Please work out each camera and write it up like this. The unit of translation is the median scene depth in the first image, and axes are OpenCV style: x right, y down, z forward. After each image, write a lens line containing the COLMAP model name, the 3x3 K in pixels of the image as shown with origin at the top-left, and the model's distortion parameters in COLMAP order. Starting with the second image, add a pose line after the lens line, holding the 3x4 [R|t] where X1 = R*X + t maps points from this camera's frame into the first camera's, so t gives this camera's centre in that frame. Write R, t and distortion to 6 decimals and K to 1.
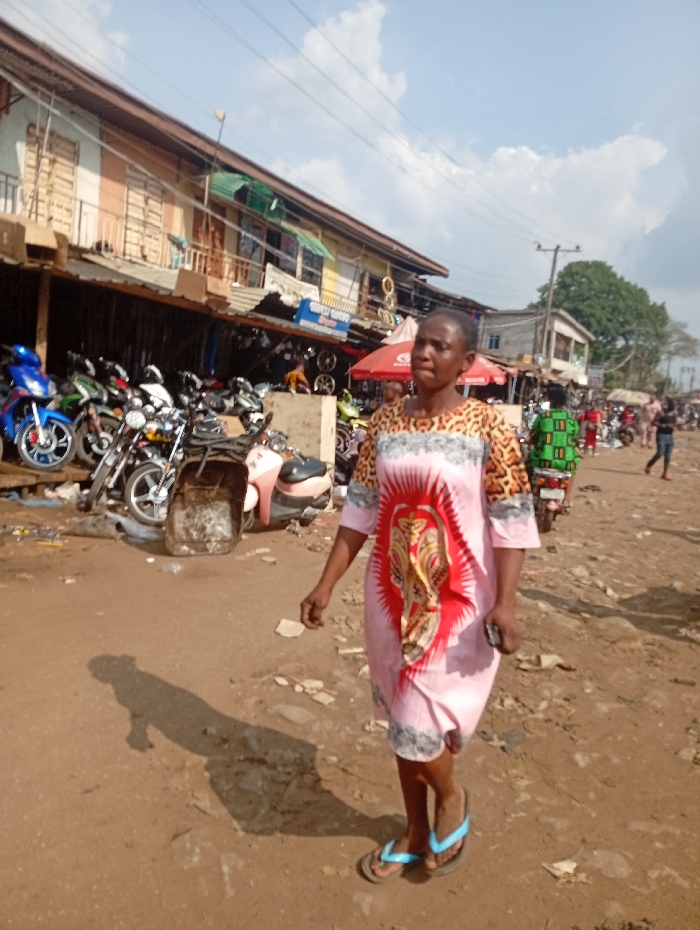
lens RADIAL K [[729.6, 0, 350.0], [0, 729.6, 465.0], [0, 0, 1]] dist [0.002826, 0.000783]
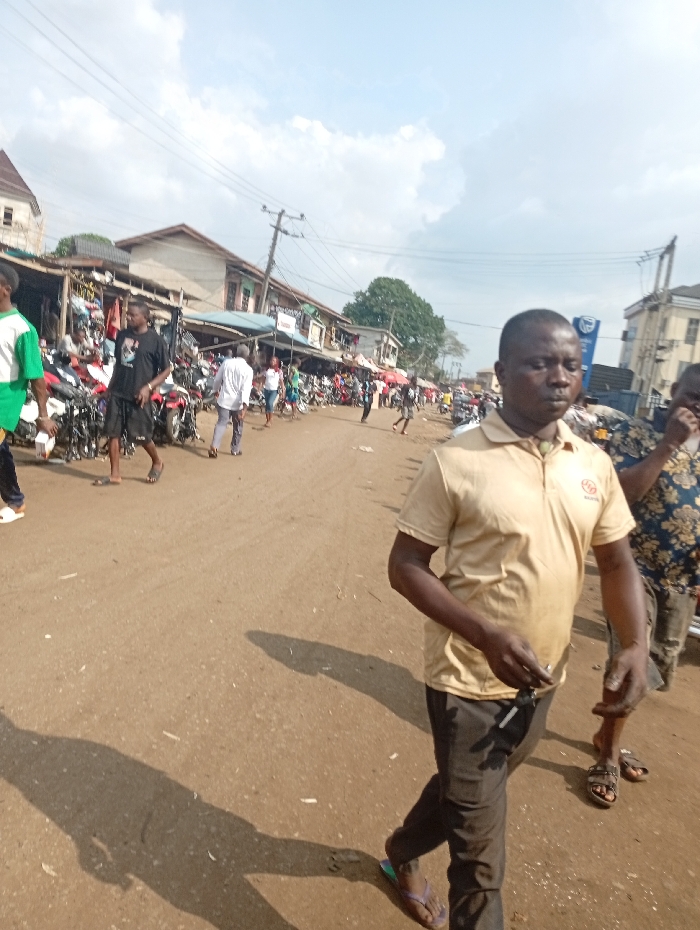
lens RADIAL K [[729.6, 0, 350.0], [0, 729.6, 465.0], [0, 0, 1]] dist [0.002826, 0.000783]
pose [[0.956666, 0.023139, 0.290265, -0.132099], [-0.035240, 0.998711, 0.036532, 0.017071], [-0.289046, -0.045178, 0.956249, -0.282766]]
